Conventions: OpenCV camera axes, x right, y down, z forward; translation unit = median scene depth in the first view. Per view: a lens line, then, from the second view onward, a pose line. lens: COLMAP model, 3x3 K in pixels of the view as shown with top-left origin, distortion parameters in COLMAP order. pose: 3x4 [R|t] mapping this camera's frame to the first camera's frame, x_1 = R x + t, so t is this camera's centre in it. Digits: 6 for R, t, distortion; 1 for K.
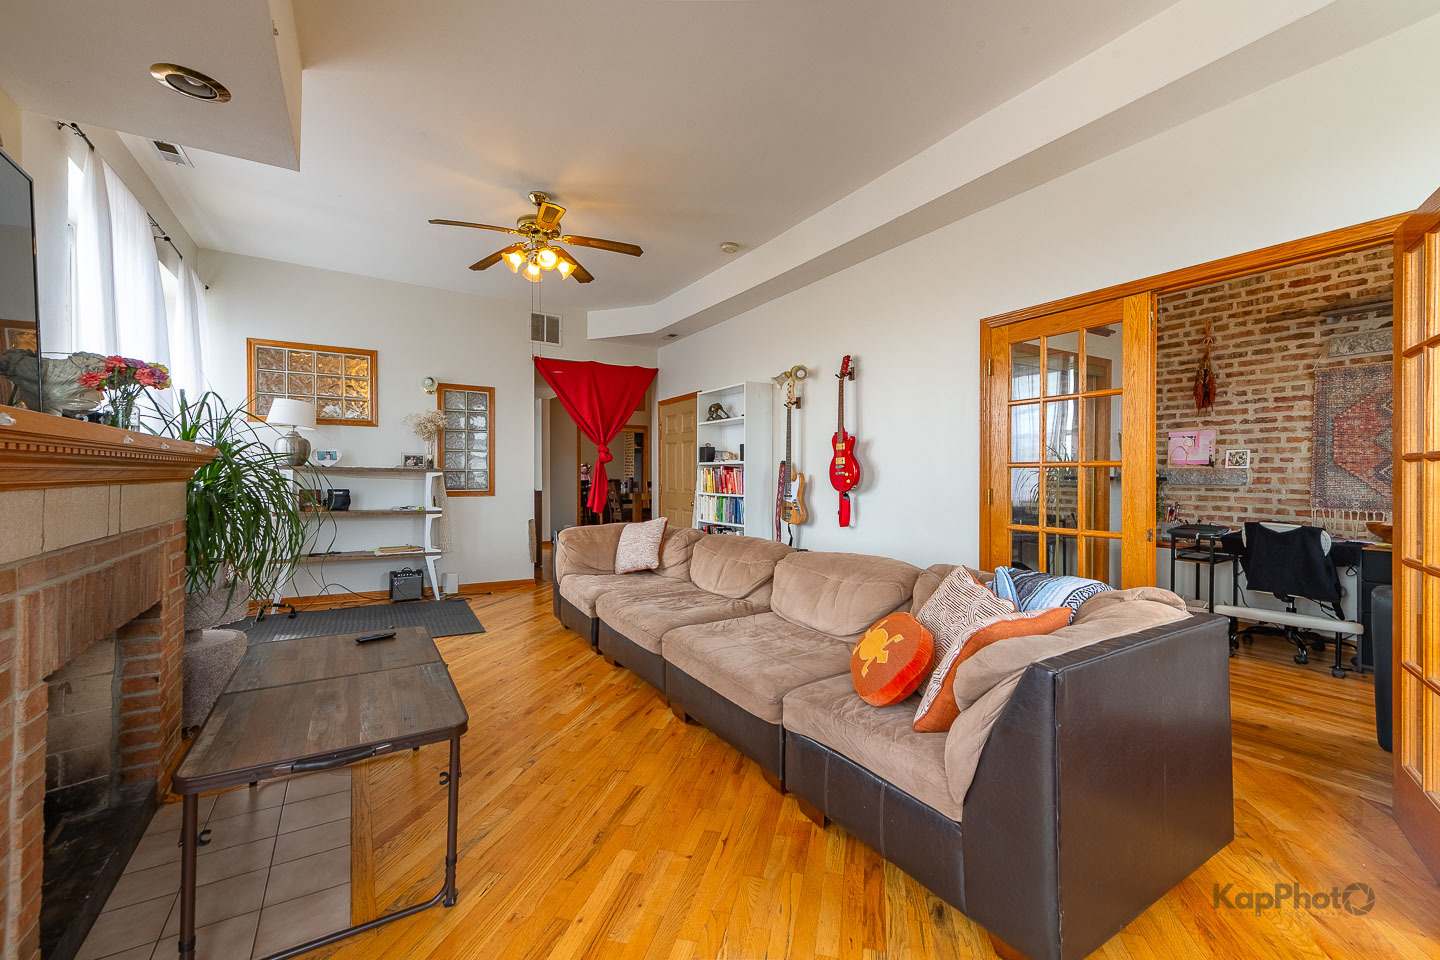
lens RADIAL K [[577.2, 0, 709.0], [0, 577.2, 478.2], [0, 0, 1]] dist [0.015945, -0.004071]
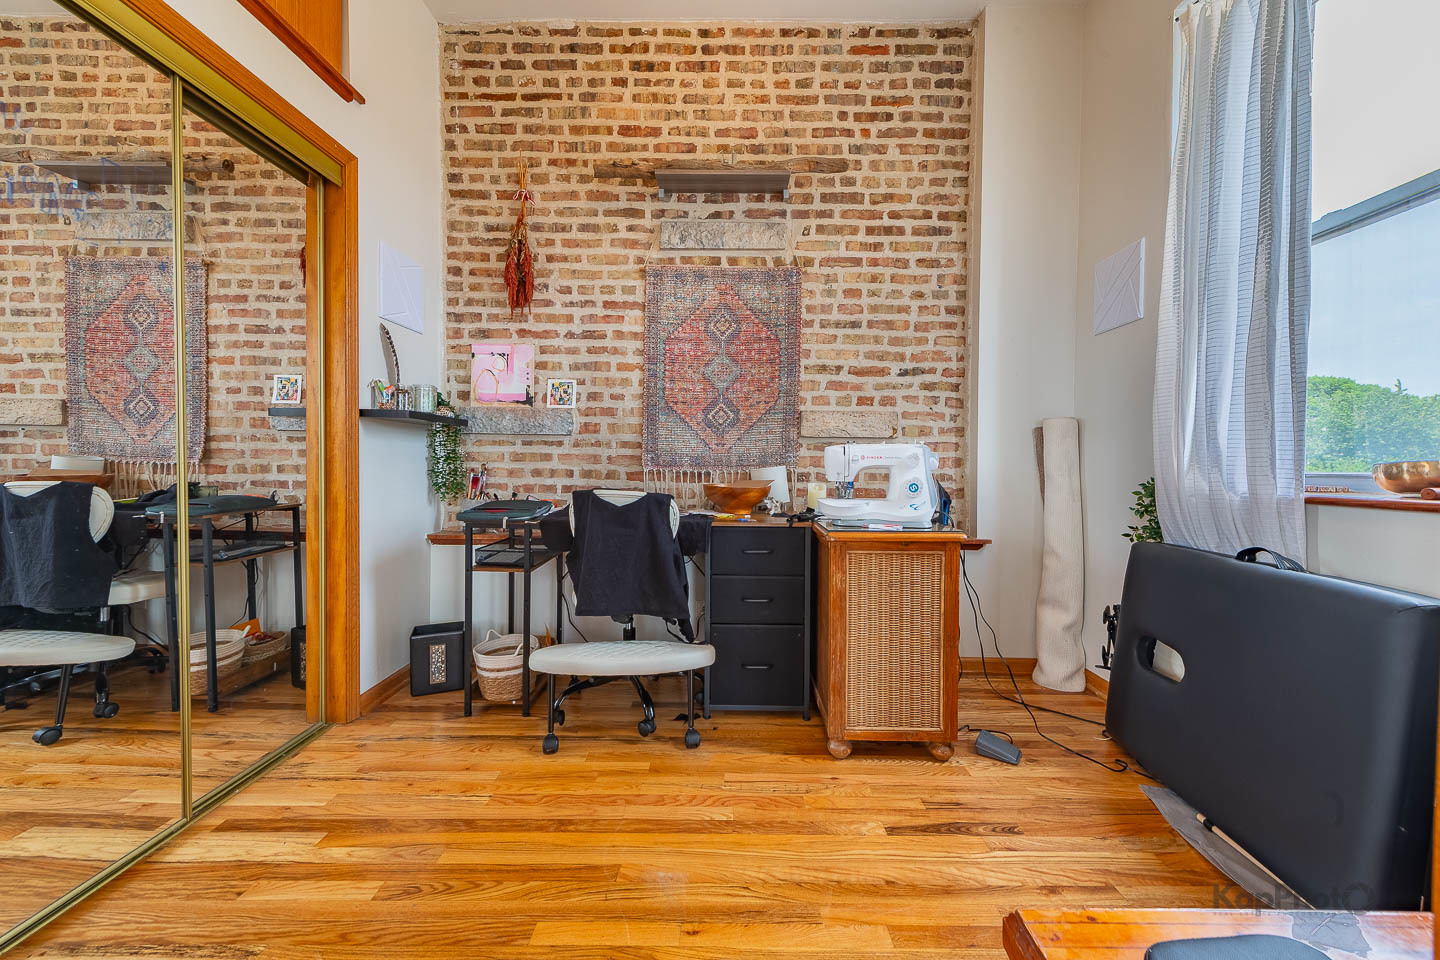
lens RADIAL K [[577.2, 0, 708.3], [0, 577.2, 476.7], [0, 0, 1]] dist [0.015945, -0.004071]
pose [[0.551457, -0.014041, 0.834085, 0.480301], [0.000415, 0.999863, 0.016557, 0.047579], [-0.834203, -0.008784, 0.551387, 0.532266]]
